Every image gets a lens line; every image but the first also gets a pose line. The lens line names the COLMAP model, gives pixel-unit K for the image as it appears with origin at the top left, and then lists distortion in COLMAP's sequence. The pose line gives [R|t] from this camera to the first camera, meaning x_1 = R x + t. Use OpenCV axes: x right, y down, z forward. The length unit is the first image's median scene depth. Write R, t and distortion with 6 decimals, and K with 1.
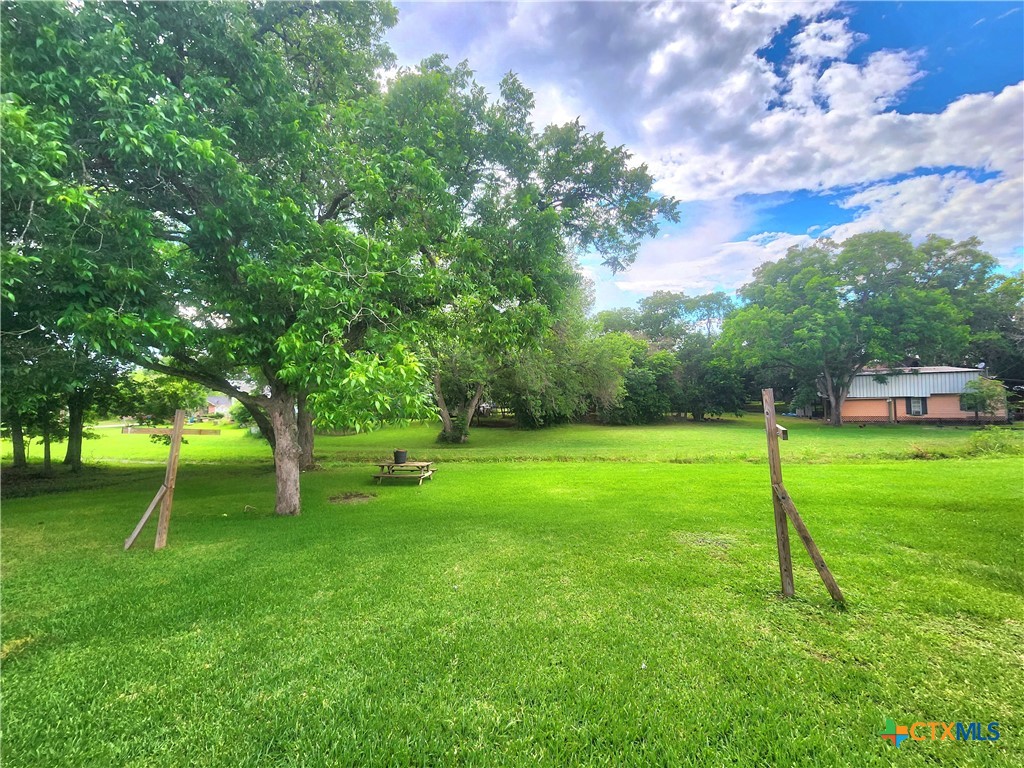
lens RADIAL K [[422.5, 0, 510.9], [0, 422.5, 379.3], [0, 0, 1]] dist [0.000545, -0.001462]
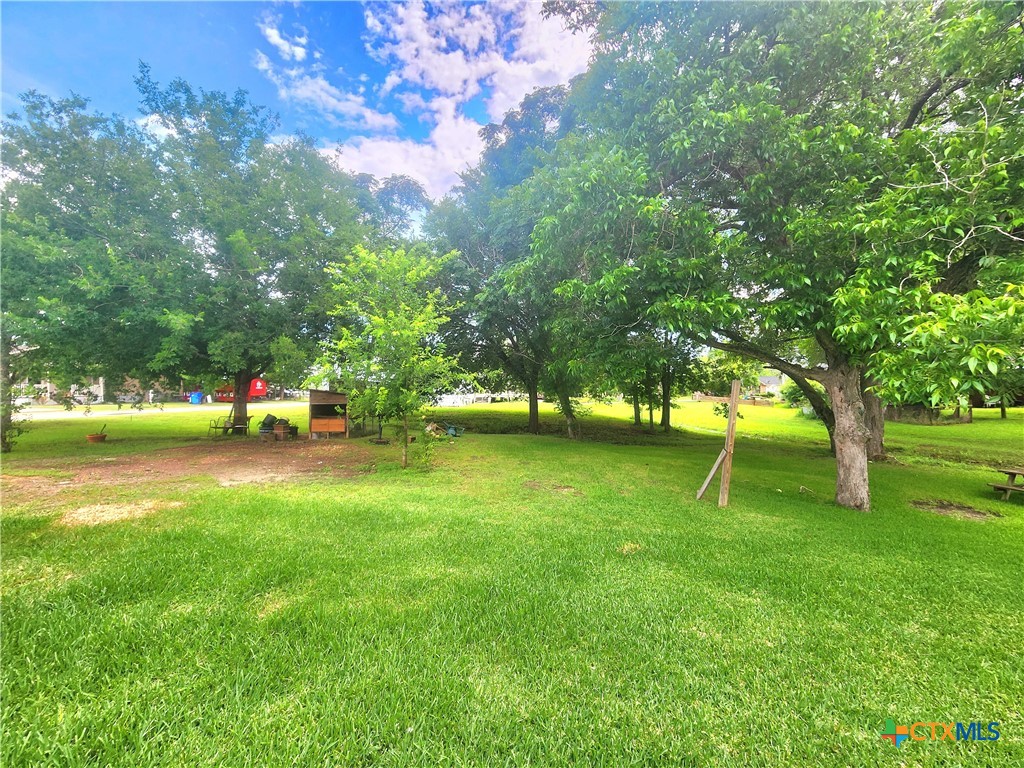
lens RADIAL K [[422.5, 0, 516.6], [0, 422.5, 383.8], [0, 0, 1]] dist [0.000545, -0.001462]
pose [[0.414854, 0.005244, -0.909873, -0.038021], [0.042285, 0.998792, 0.025036, 0.022184], [0.908905, -0.048860, 0.414131, 0.049807]]
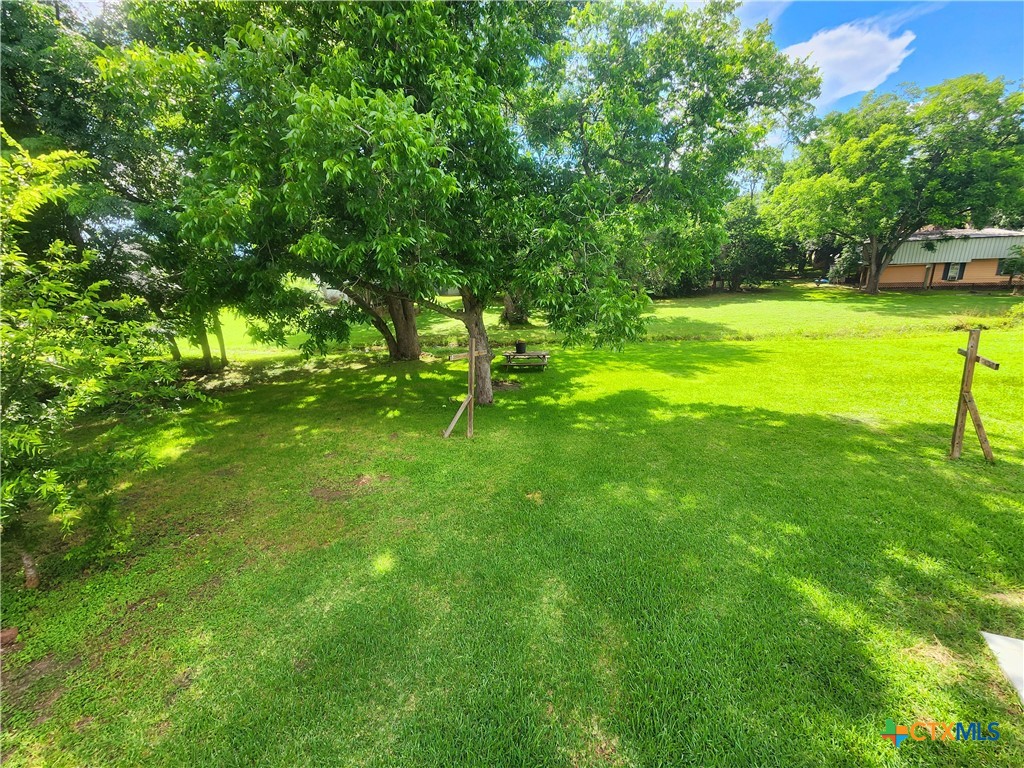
lens RADIAL K [[422.5, 0, 510.4], [0, 422.5, 383.0], [0, 0, 1]] dist [0.000545, -0.001462]
pose [[0.999448, -0.033200, -0.001189, -0.432231], [0.031867, 0.947962, 0.316786, -0.132581], [-0.009390, -0.316649, 0.948496, -0.176920]]
